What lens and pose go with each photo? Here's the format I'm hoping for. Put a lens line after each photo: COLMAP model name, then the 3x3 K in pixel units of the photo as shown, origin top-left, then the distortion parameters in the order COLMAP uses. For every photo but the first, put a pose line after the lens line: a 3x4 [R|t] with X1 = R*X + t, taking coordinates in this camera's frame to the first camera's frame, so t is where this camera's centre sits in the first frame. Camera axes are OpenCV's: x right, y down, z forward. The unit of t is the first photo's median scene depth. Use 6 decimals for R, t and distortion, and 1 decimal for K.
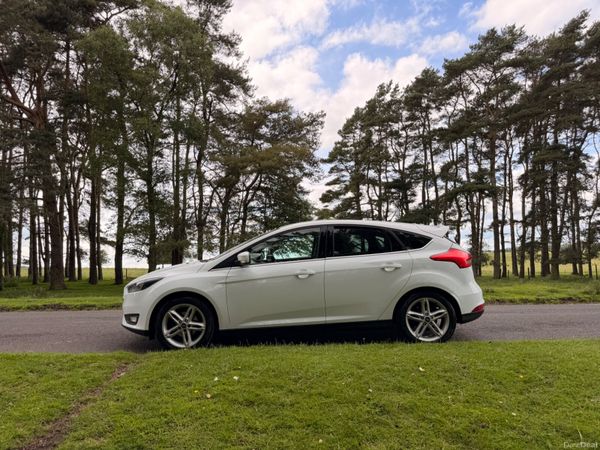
lens RADIAL K [[412.3, 0, 295.7], [0, 412.3, 235.6], [0, 0, 1]] dist [0.003183, -0.004391]
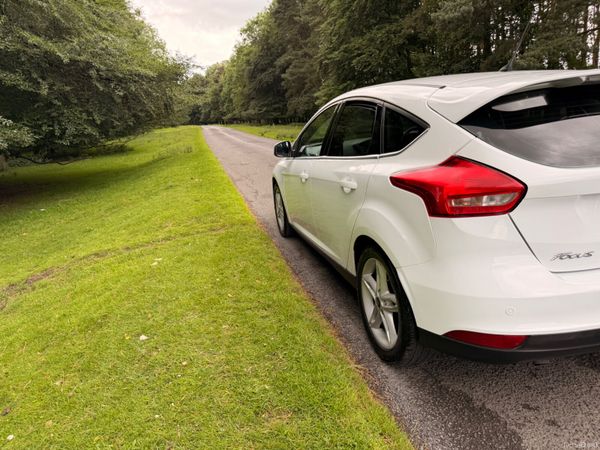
lens RADIAL K [[425.1, 0, 300.0], [0, 425.1, 225.0], [0, 0, 1]] dist [-0.003446, -0.003353]
pose [[0.234297, 0.235582, -0.943189, 0.738799], [0.116408, 0.956416, 0.267802, -0.029721], [0.965171, -0.172540, 0.196661, 0.813073]]
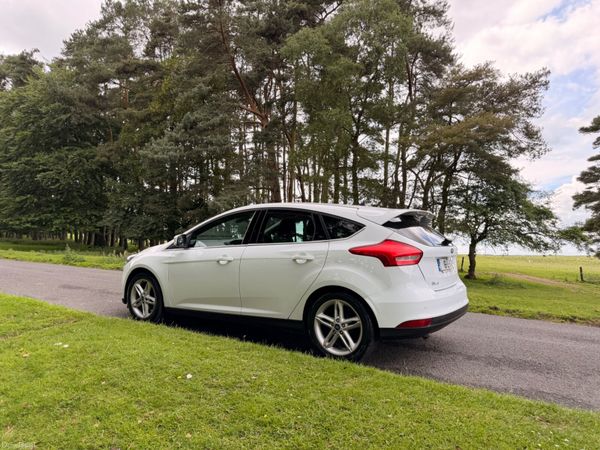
lens RADIAL K [[425.1, 0, 300.0], [0, 425.1, 225.0], [0, 0, 1]] dist [-0.003446, -0.003353]
pose [[0.824682, 0.018935, -0.565280, 0.706303], [-0.015945, 0.999821, 0.010229, -0.000703], [0.565372, 0.000578, 0.824836, 0.278613]]
